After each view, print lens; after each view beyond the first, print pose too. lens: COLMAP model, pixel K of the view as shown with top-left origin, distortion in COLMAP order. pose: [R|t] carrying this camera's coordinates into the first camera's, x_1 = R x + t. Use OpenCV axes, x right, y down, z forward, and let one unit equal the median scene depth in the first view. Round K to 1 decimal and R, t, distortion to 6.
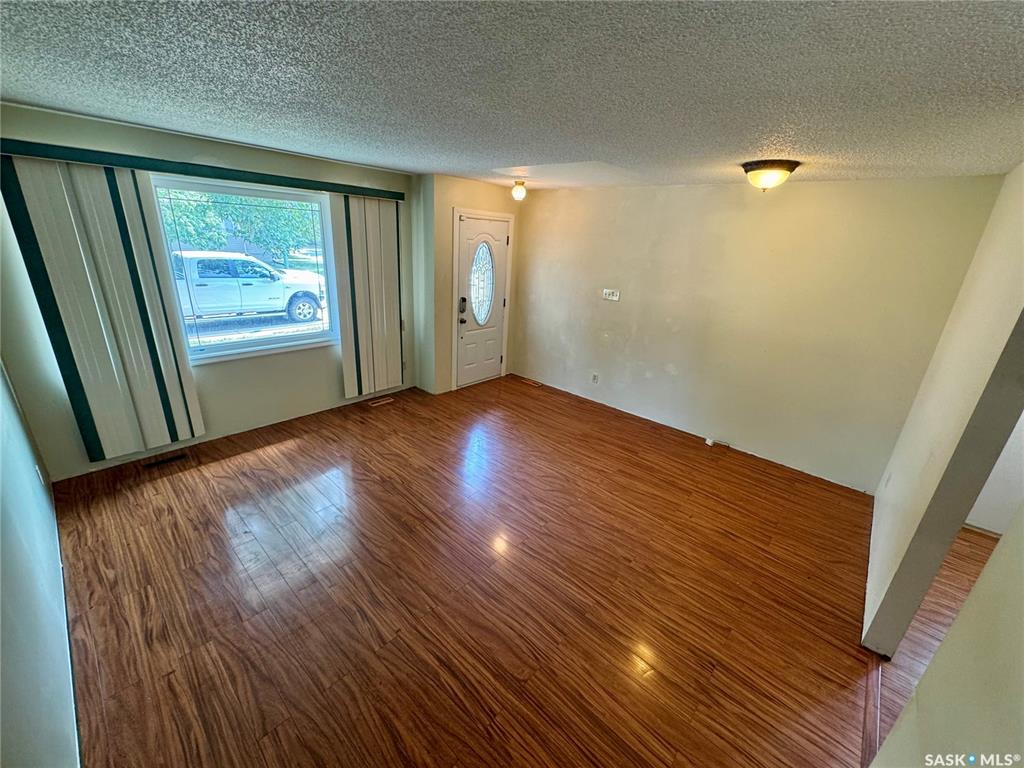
lens RADIAL K [[408.8, 0, 512.0], [0, 408.8, 384.0], [0, 0, 1]] dist [-0.001481, -0.000126]
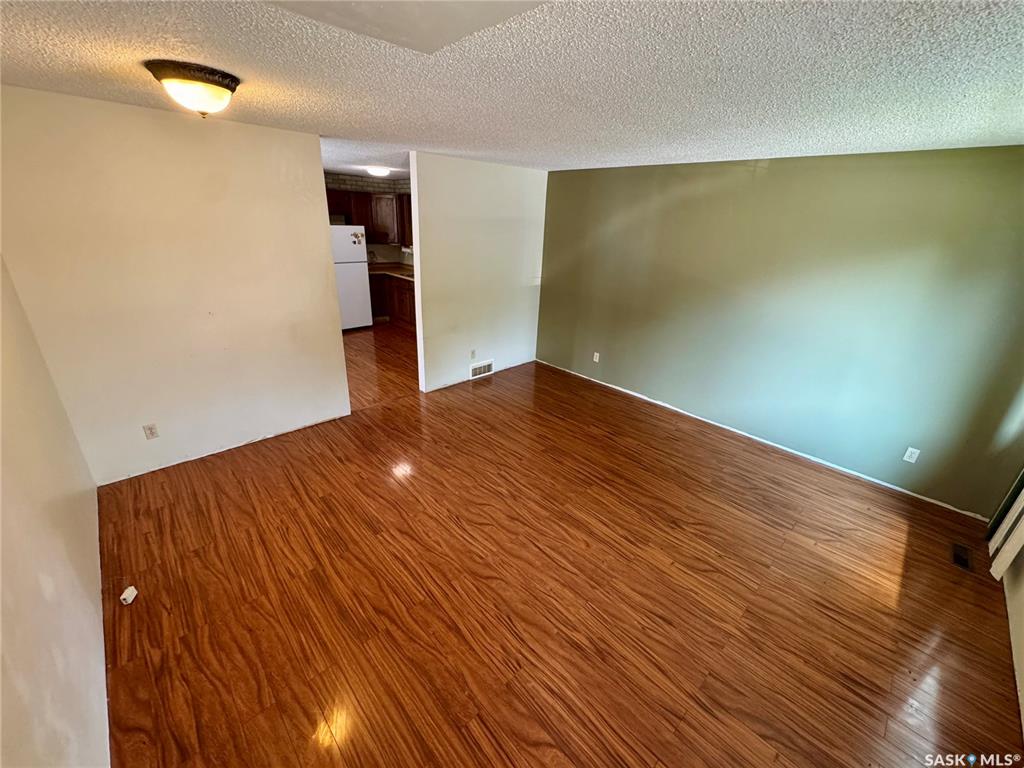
lens RADIAL K [[408.8, 0, 512.0], [0, 408.8, 384.0], [0, 0, 1]] dist [-0.001481, -0.000126]
pose [[-0.992563, -0.118762, 0.026733, 0.039410], [-0.069872, 0.735624, 0.673777, -0.522177], [-0.099685, 0.666898, -0.738451, 1.425763]]
